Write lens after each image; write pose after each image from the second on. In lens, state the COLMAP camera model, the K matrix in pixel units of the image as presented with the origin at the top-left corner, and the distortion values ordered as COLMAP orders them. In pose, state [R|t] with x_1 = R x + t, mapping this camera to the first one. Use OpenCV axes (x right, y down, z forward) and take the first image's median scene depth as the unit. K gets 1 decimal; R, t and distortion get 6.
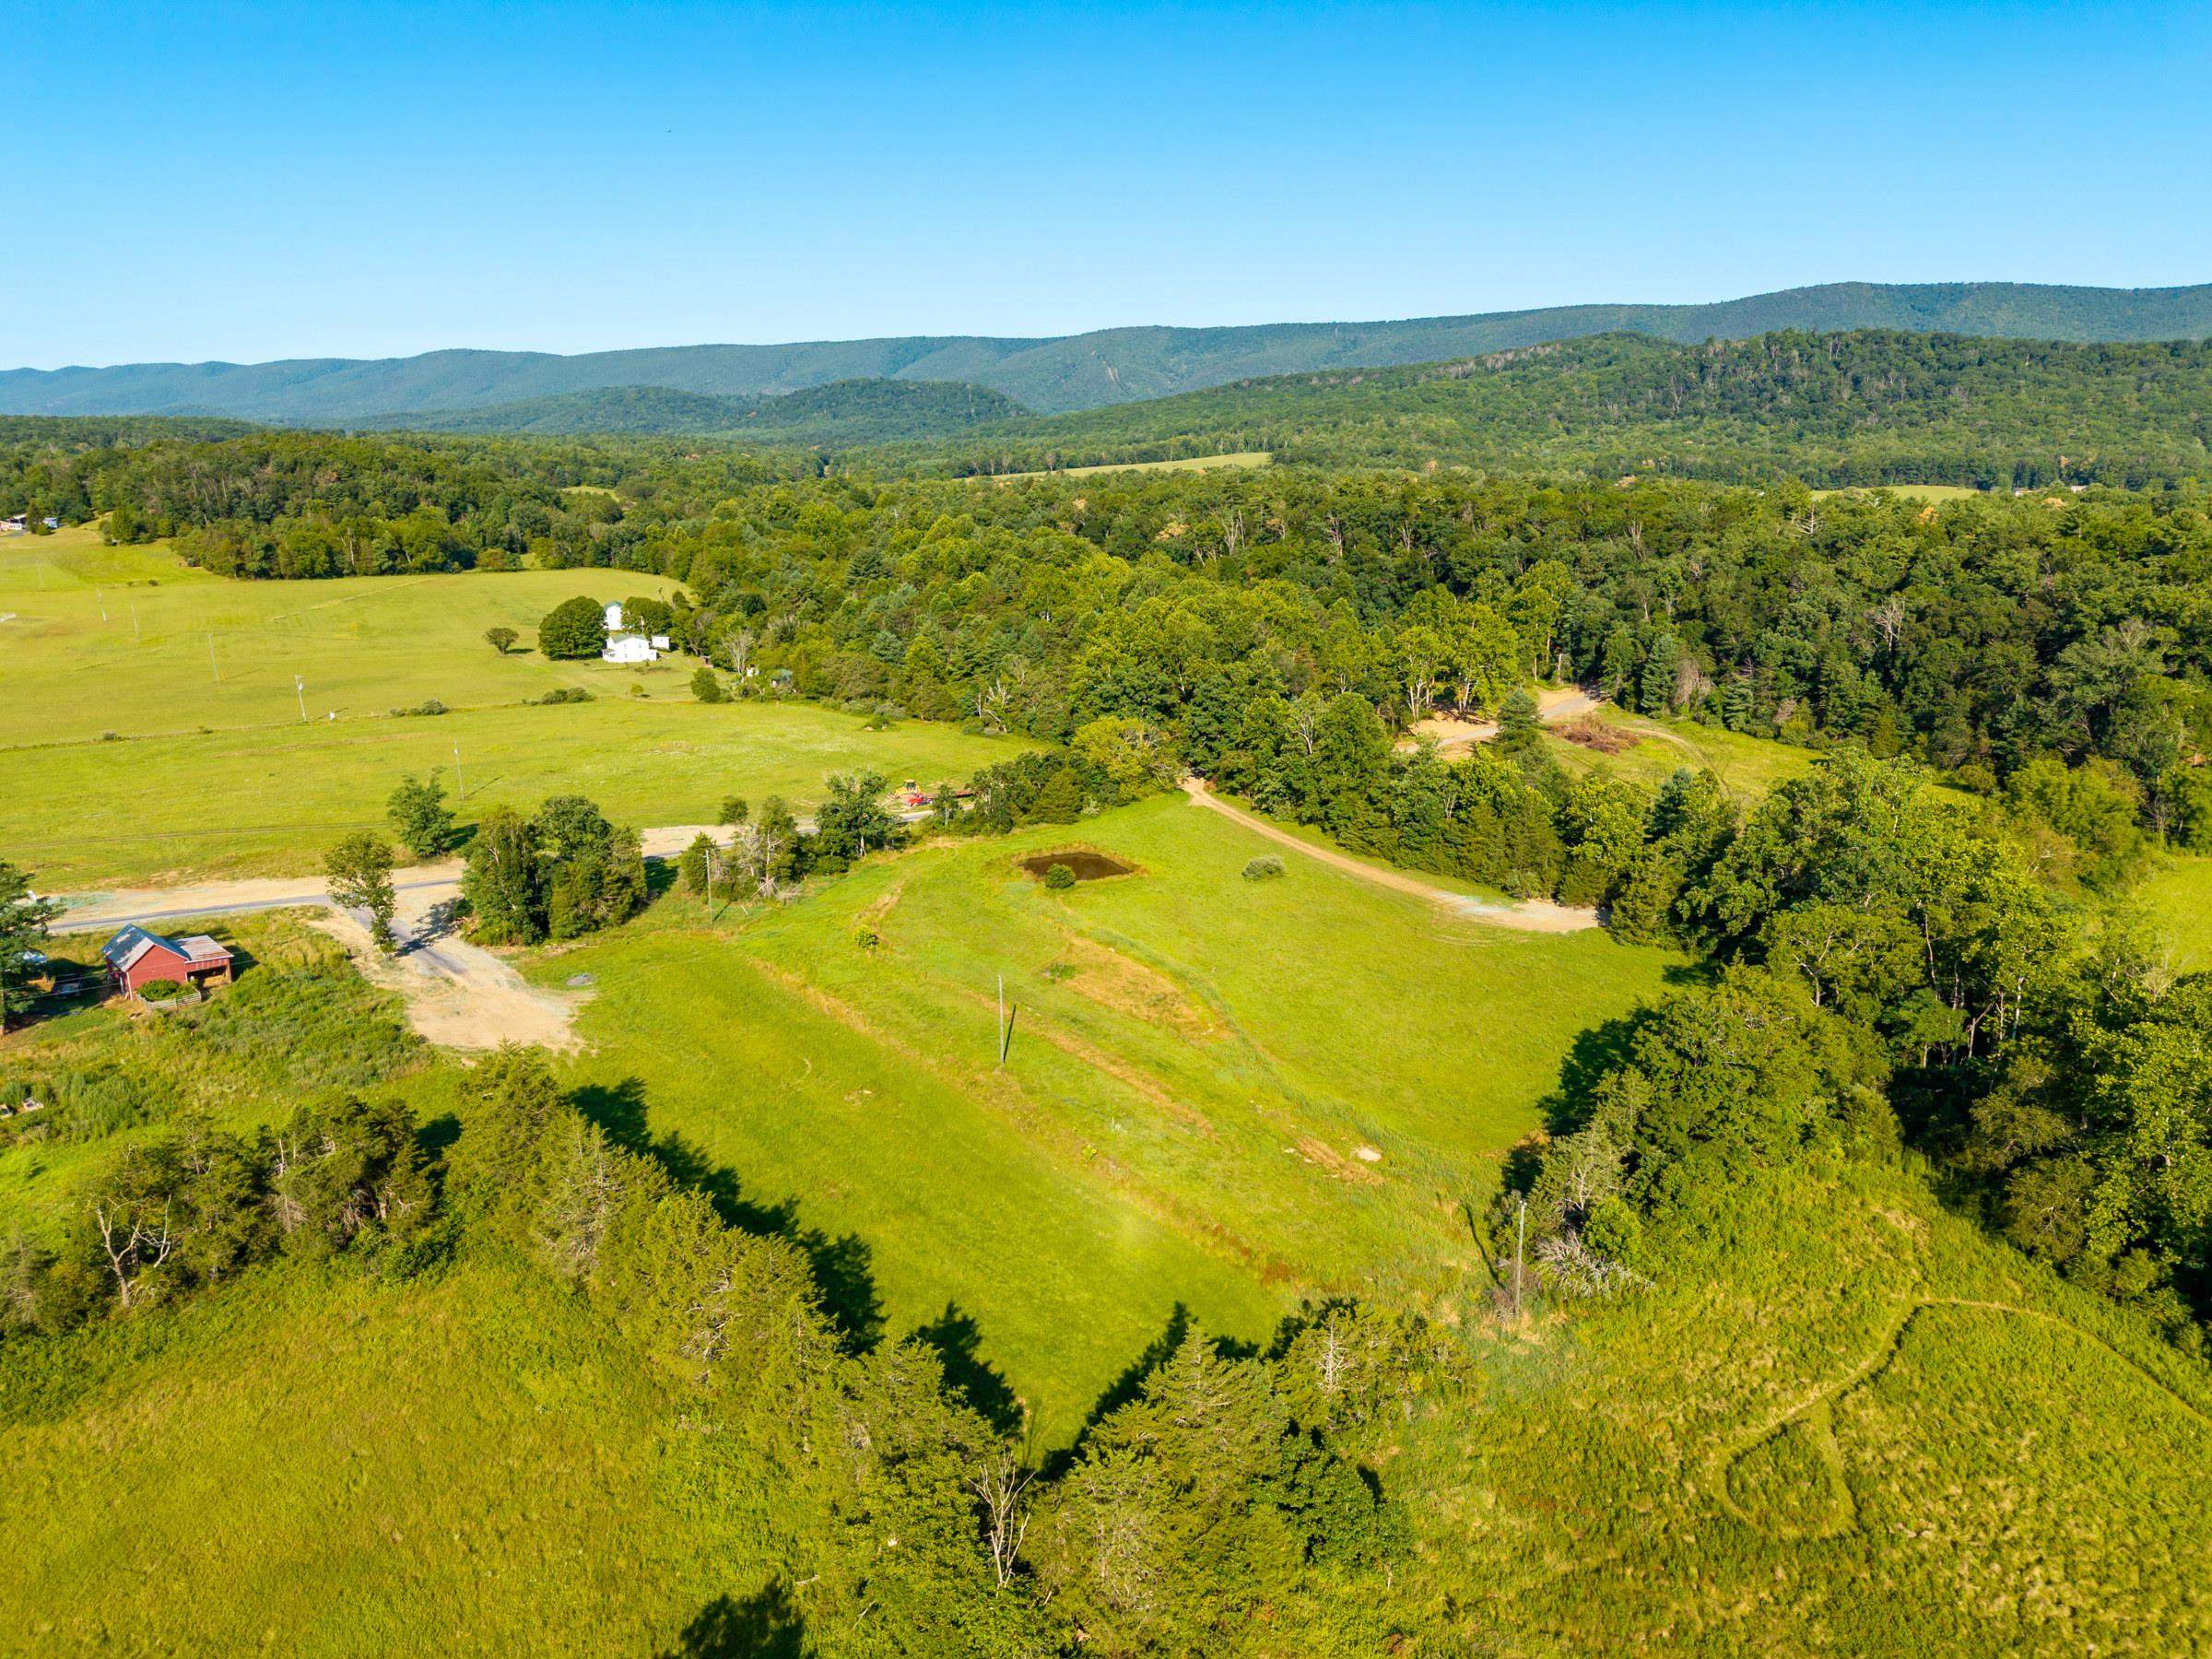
lens RADIAL K [[1468.7, 0, 1098.2], [0, 1468.7, 826.5], [0, 0, 1]] dist [0.041220, -0.016124]
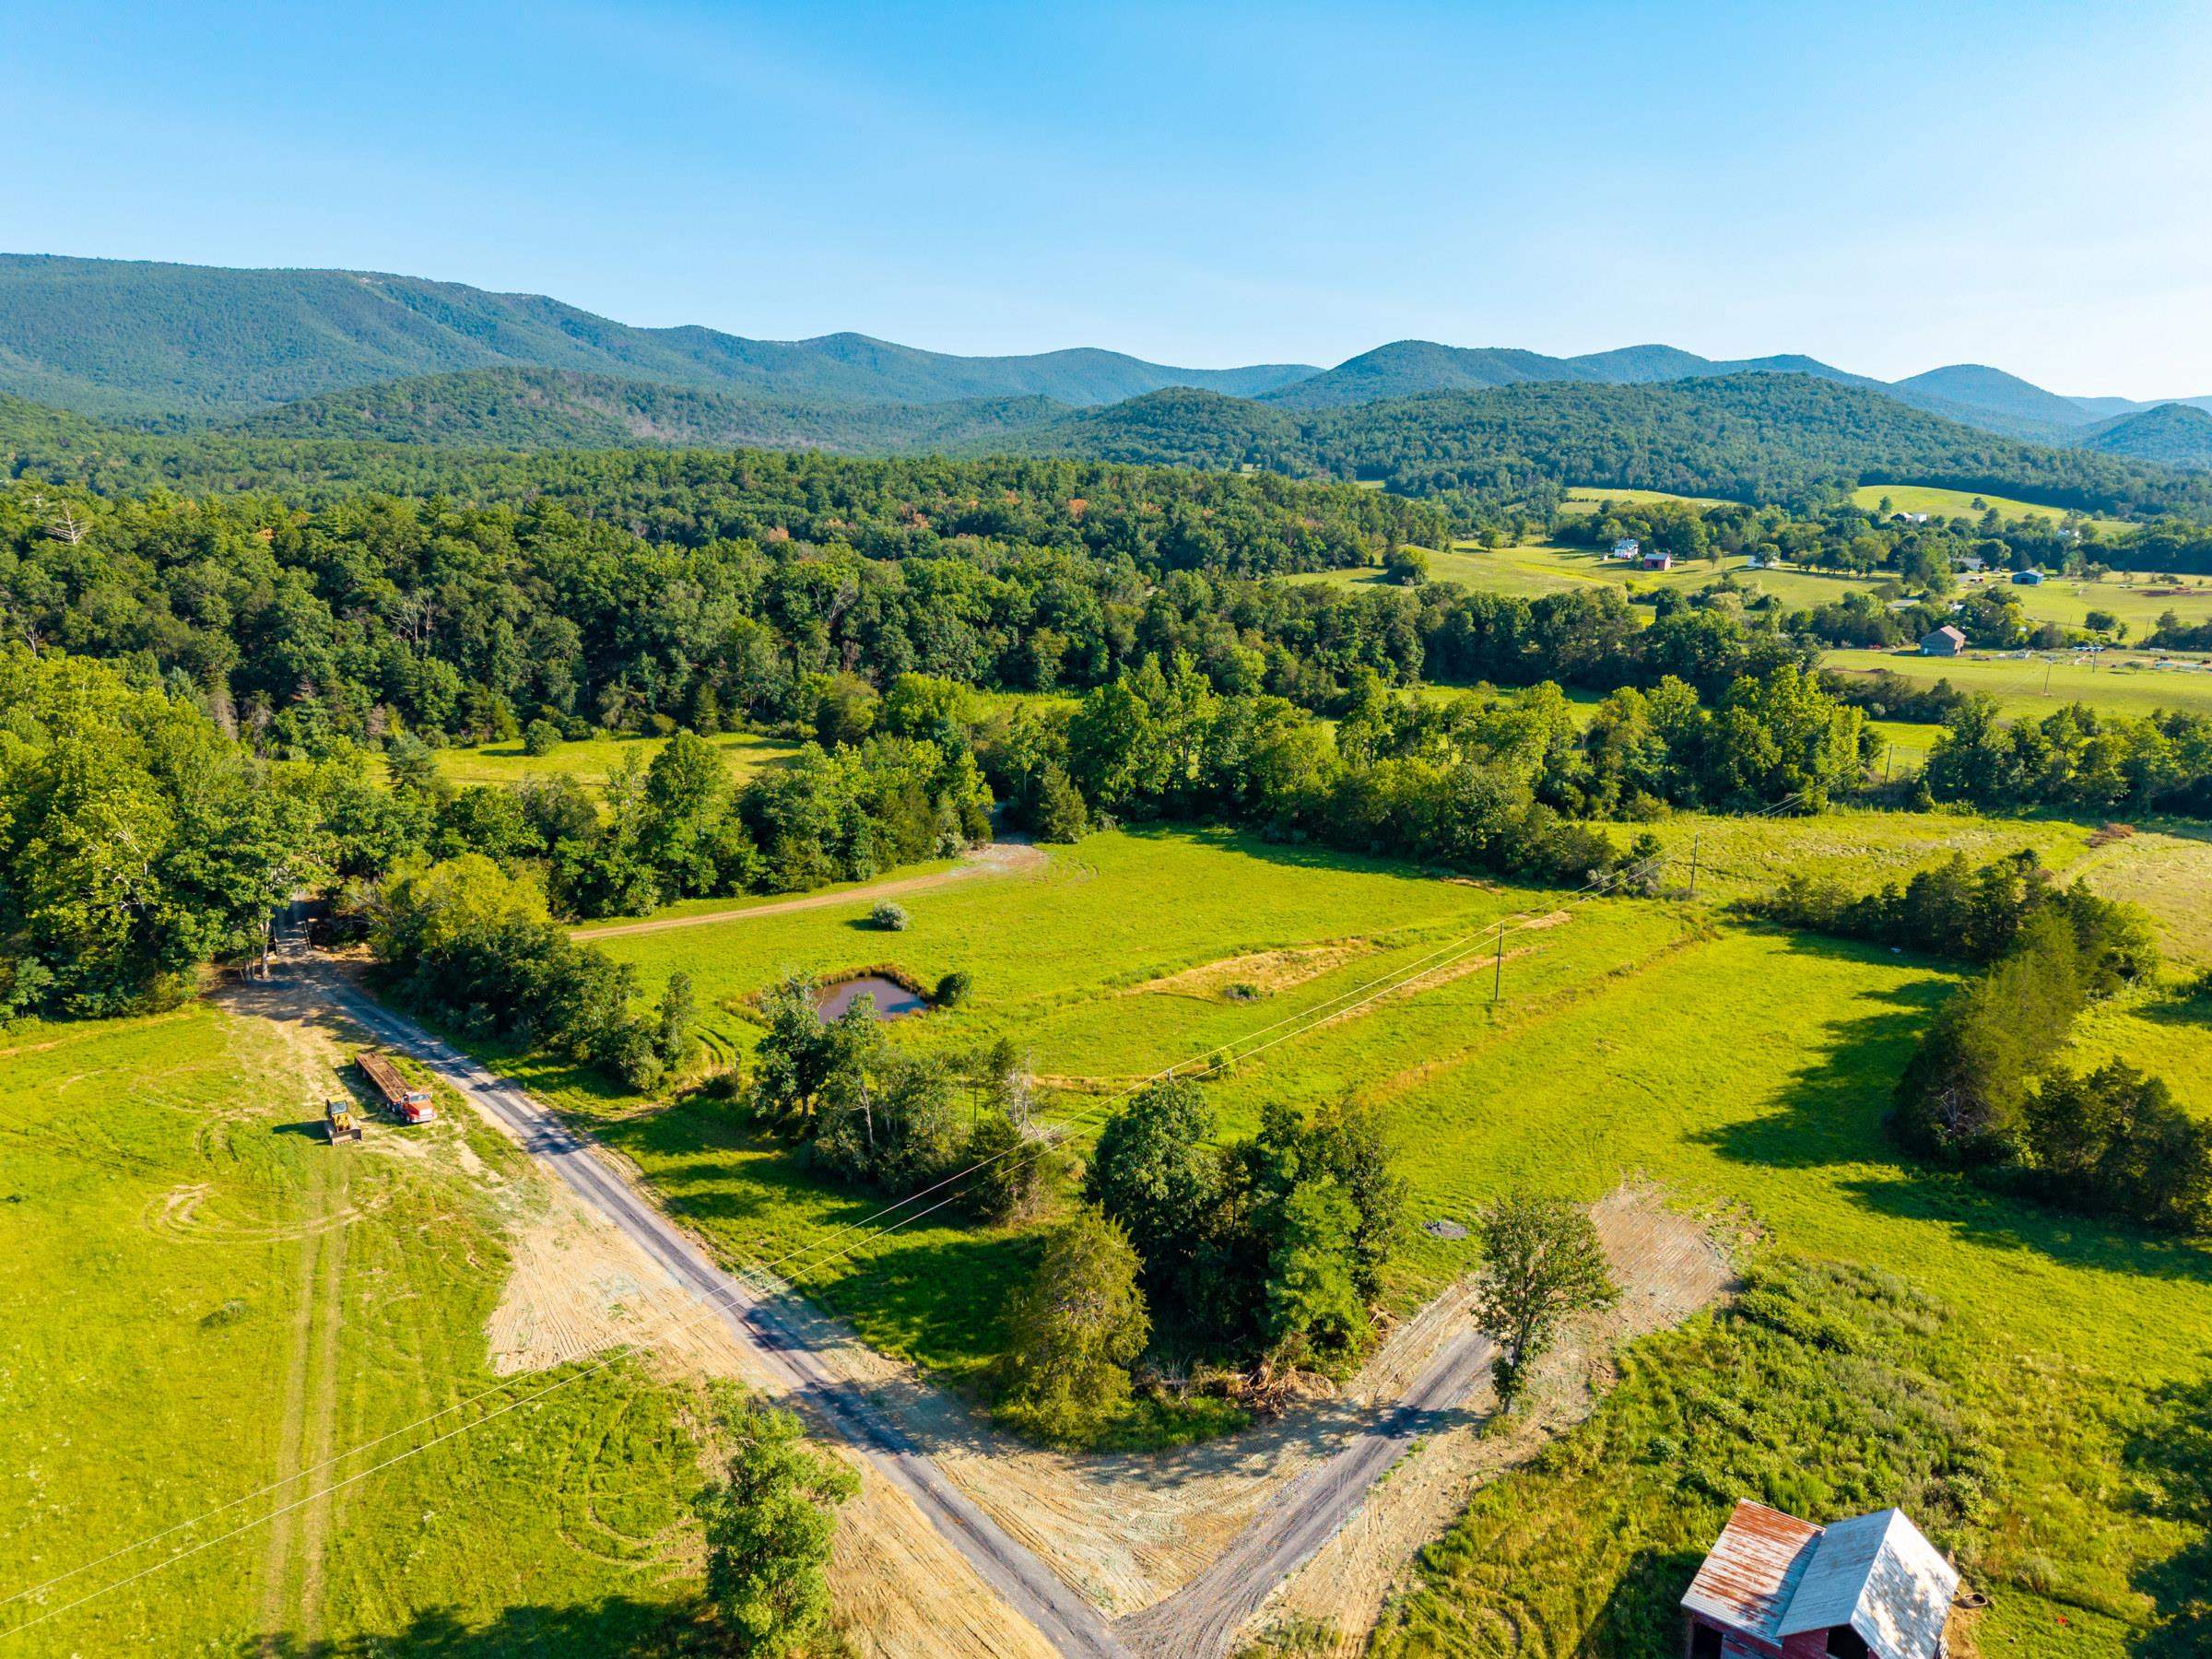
lens RADIAL K [[1468.7, 0, 1094.5], [0, 1468.7, 825.4], [0, 0, 1]] dist [0.041220, -0.016124]
pose [[-0.090652, -0.247312, 0.964686, -0.593731], [0.240132, 0.934665, 0.262181, -0.180228], [-0.966498, 0.255419, -0.025342, 0.705866]]
